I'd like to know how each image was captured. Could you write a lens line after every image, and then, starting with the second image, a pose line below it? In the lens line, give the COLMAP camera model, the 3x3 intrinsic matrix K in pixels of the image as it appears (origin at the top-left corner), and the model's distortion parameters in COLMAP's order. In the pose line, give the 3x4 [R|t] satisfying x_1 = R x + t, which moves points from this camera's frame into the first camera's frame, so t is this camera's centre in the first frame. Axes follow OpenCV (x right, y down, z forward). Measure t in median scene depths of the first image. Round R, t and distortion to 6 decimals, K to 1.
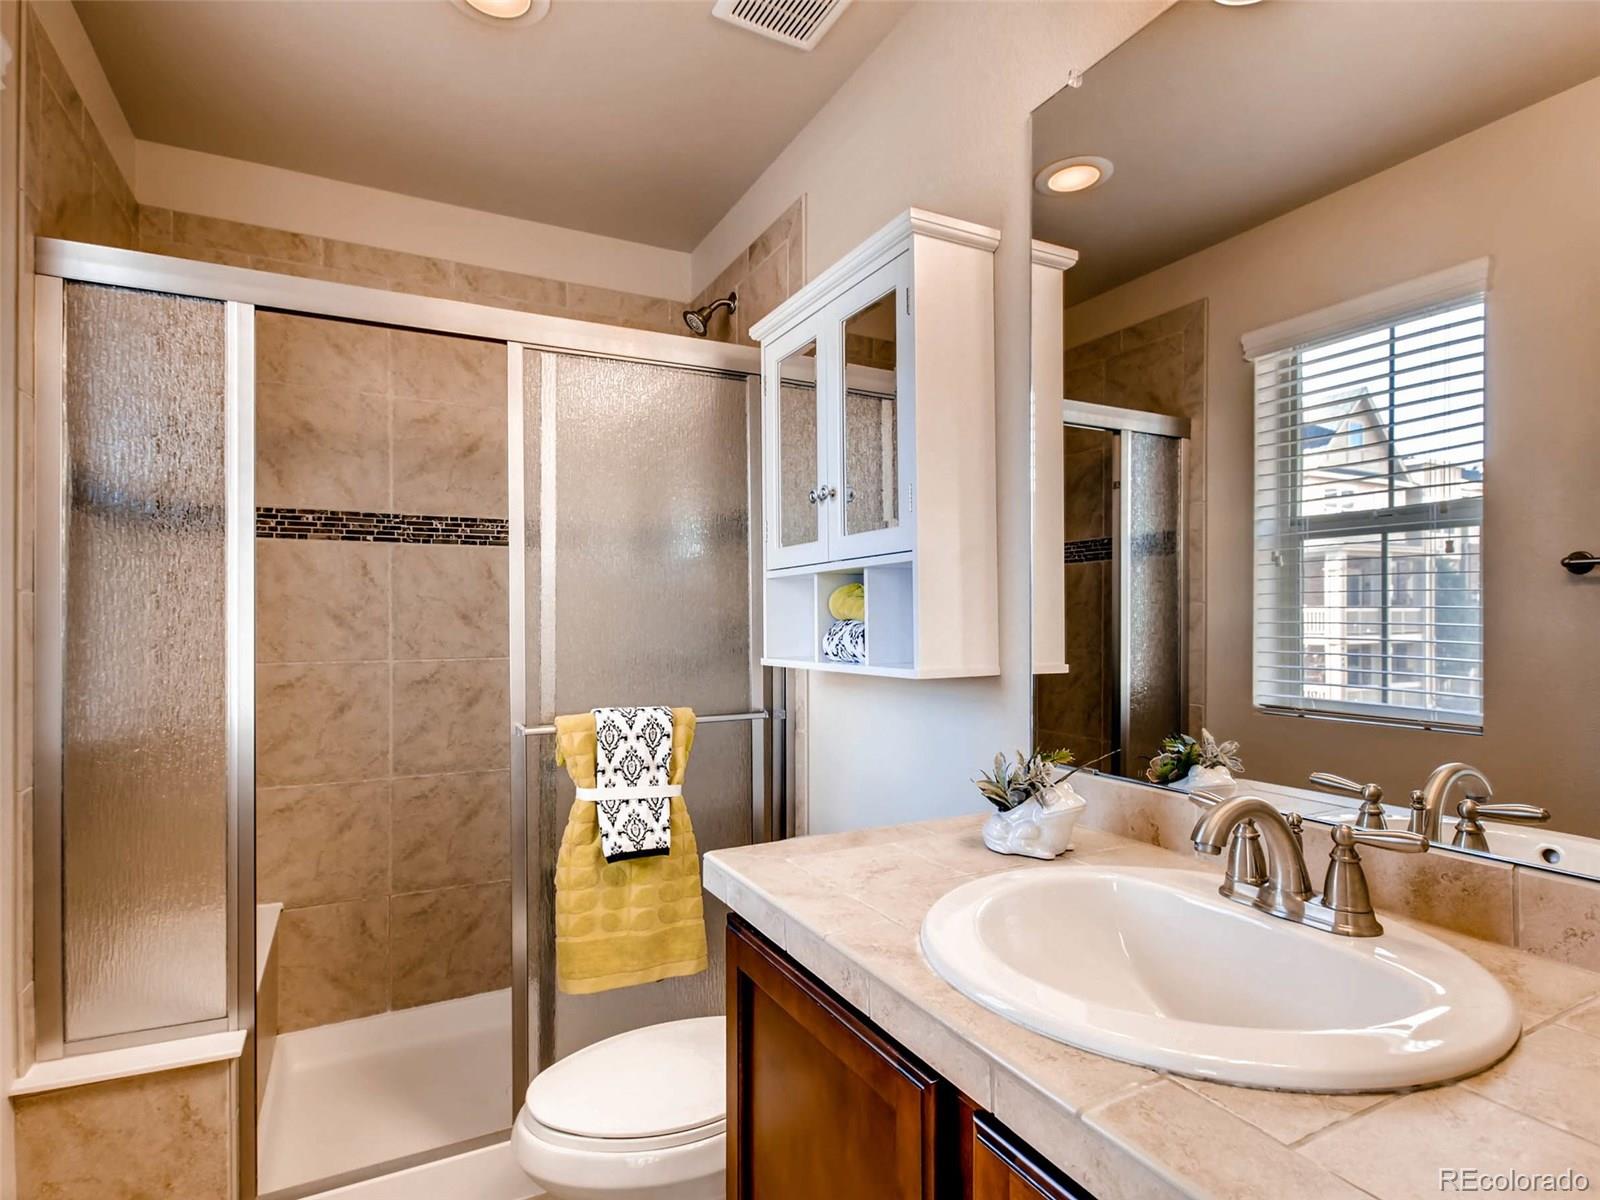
lens RADIAL K [[843.6, 0, 793.2], [0, 843.6, 604.2], [0, 0, 1]] dist [0.000424, -0.000694]
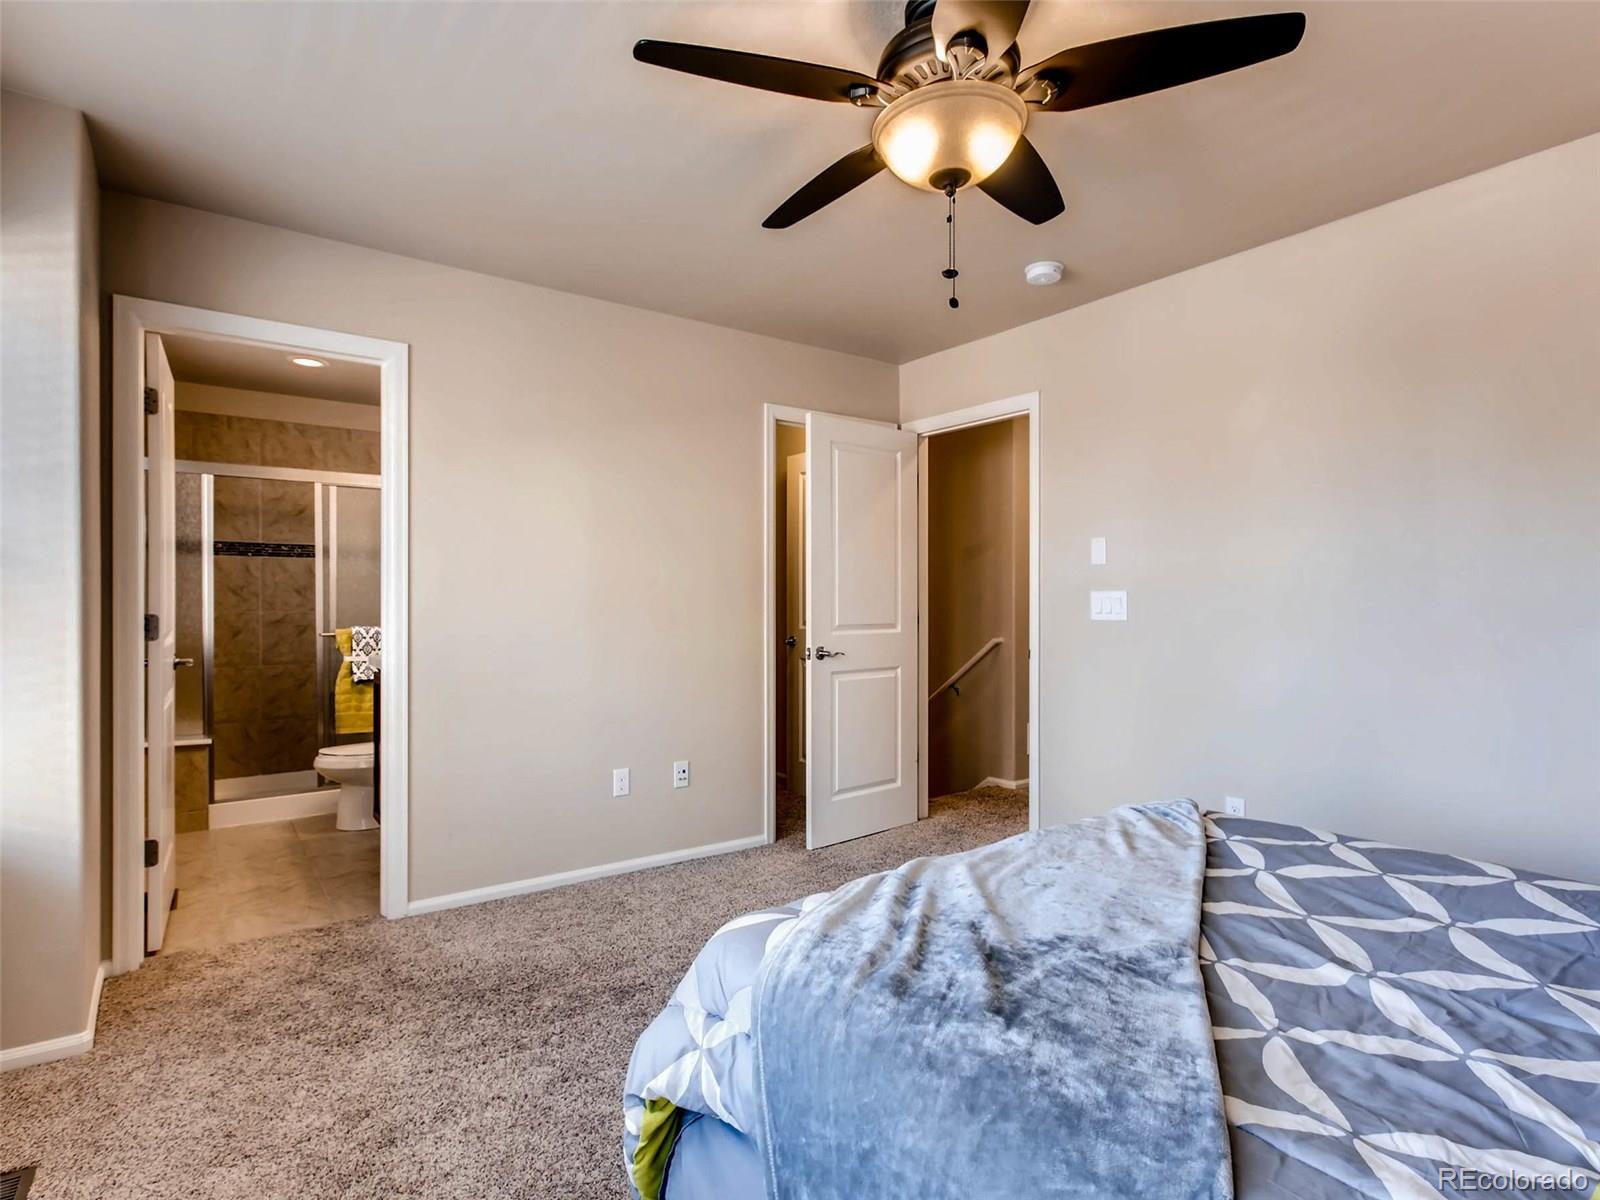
lens RADIAL K [[843.6, 0, 803.0], [0, 843.6, 593.9], [0, 0, 1]] dist [0.000424, -0.000694]
pose [[0.987147, 0.001493, 0.159809, 0.545087], [-0.002745, 0.999967, 0.007616, 0.001795], [-0.159792, -0.007957, 0.987119, -1.346321]]
